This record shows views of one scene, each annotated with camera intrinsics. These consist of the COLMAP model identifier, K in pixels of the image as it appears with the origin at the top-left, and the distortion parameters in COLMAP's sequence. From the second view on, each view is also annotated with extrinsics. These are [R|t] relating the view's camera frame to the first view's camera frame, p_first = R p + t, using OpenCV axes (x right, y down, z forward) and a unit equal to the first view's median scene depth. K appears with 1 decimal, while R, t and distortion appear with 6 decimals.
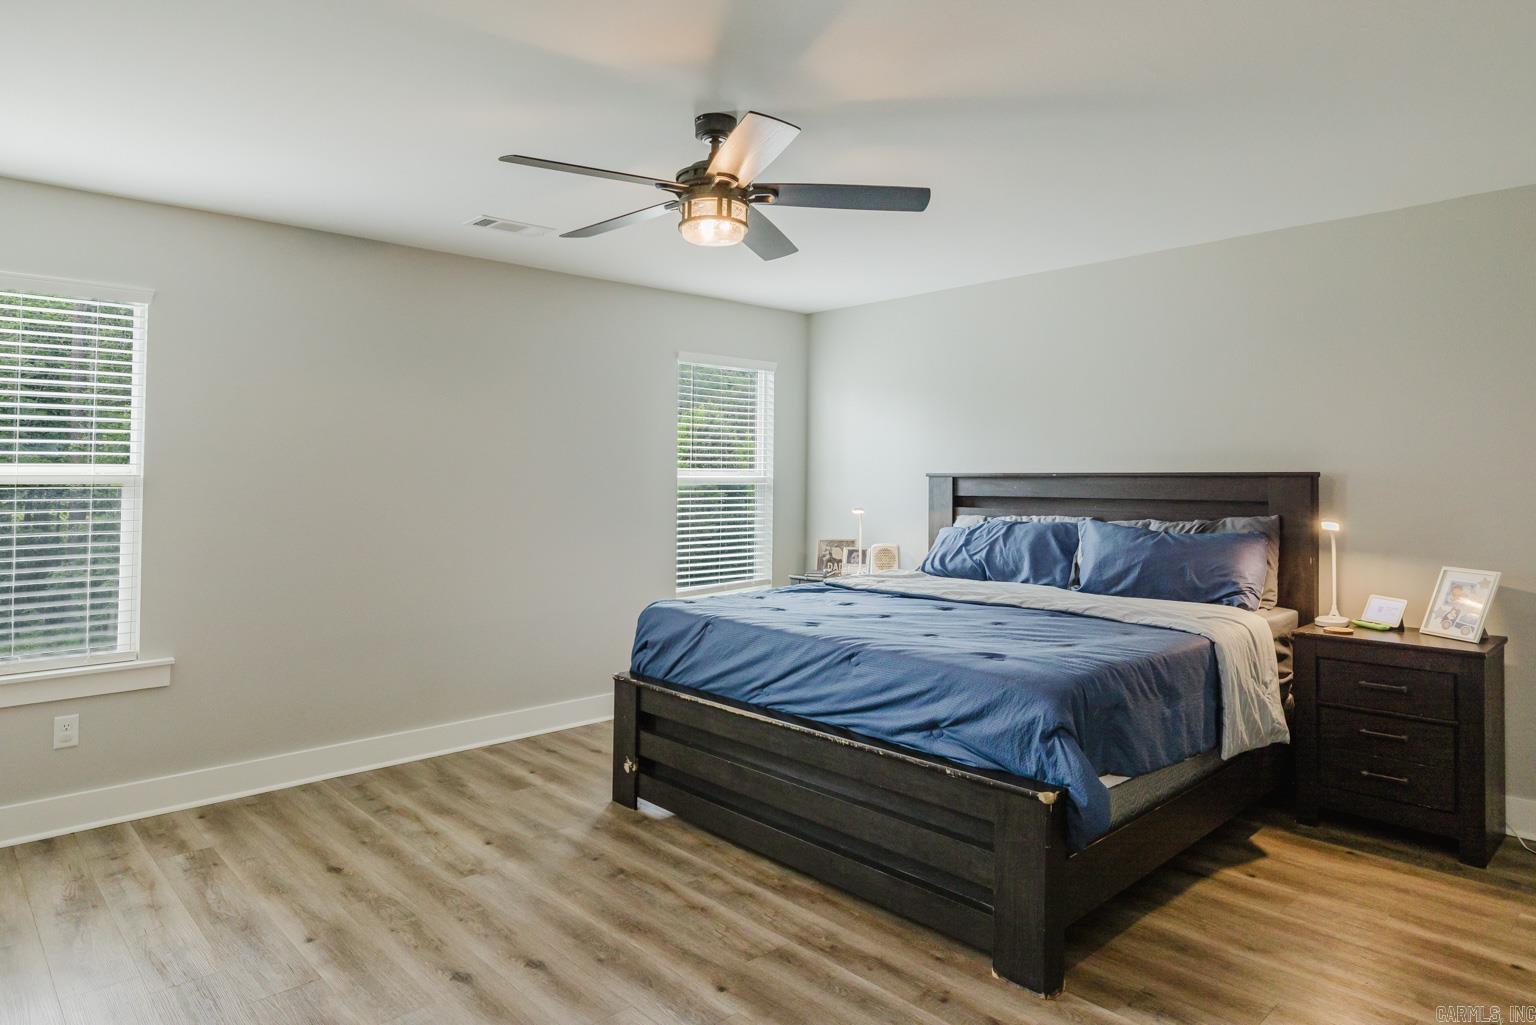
lens RADIAL K [[931.5, 0, 767.3], [0, 931.5, 500.4], [0, 0, 1]] dist [-0.004512, -0.000201]
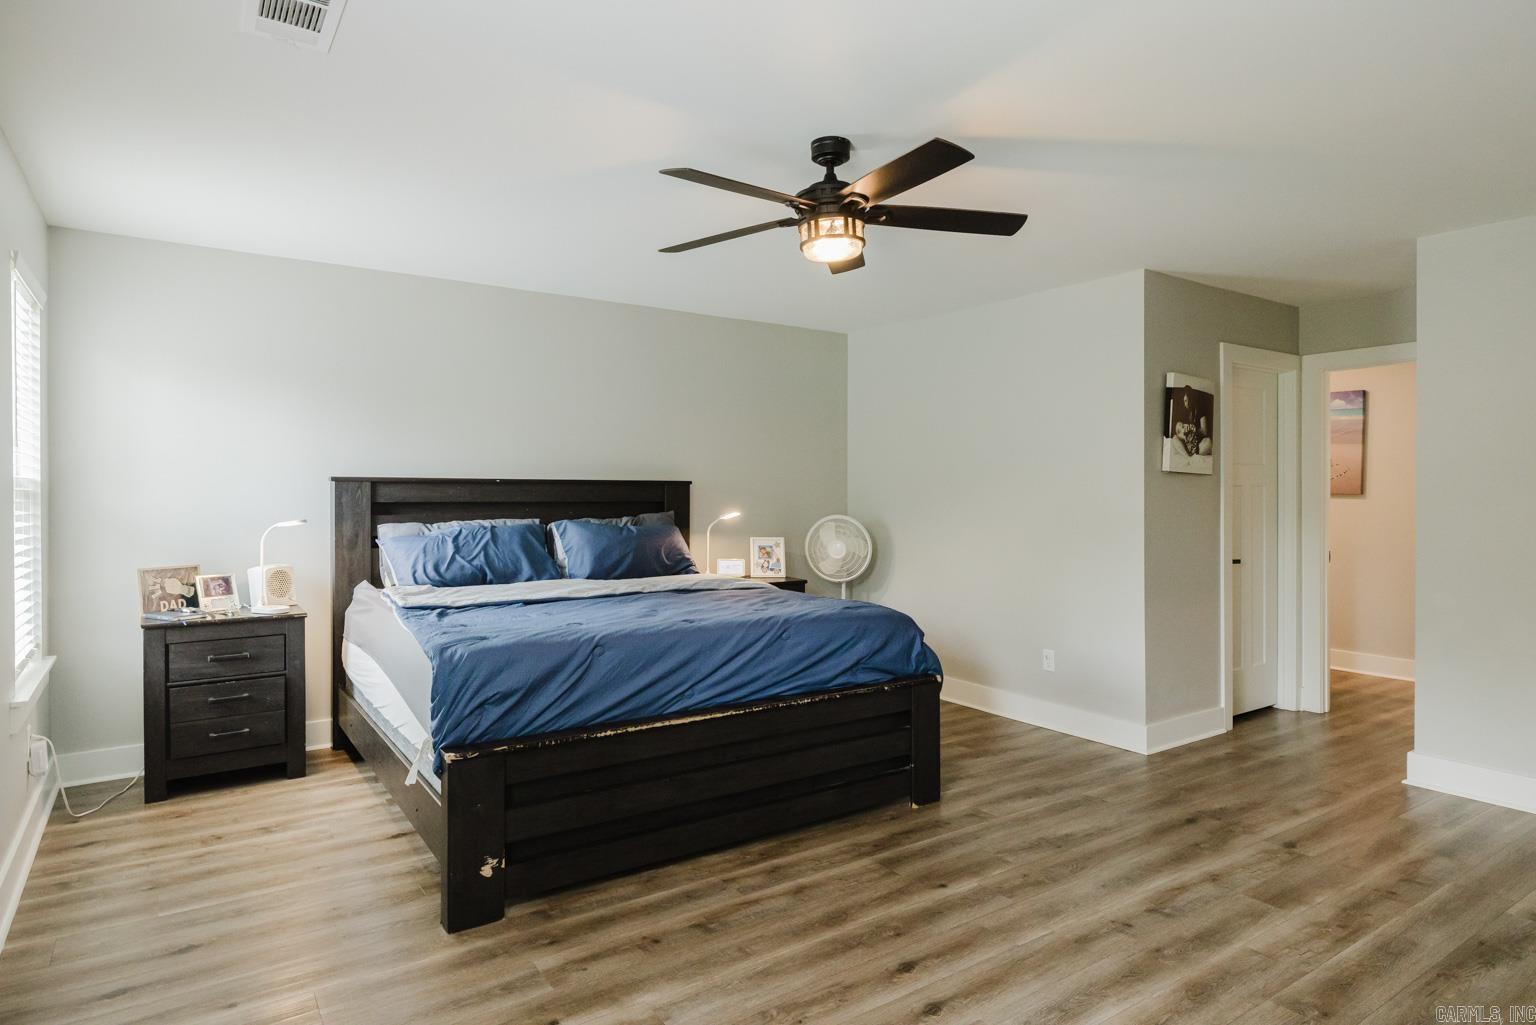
lens RADIAL K [[874.5, 0, 767.1], [0, 874.5, 507.7], [0, 0, 1]] dist [0.002649, 0.001273]
pose [[0.151140, -0.020893, 0.988292, -0.946821], [0.019804, 0.999640, 0.018104, -0.012470], [-0.988314, 0.016835, 0.151499, 0.791014]]
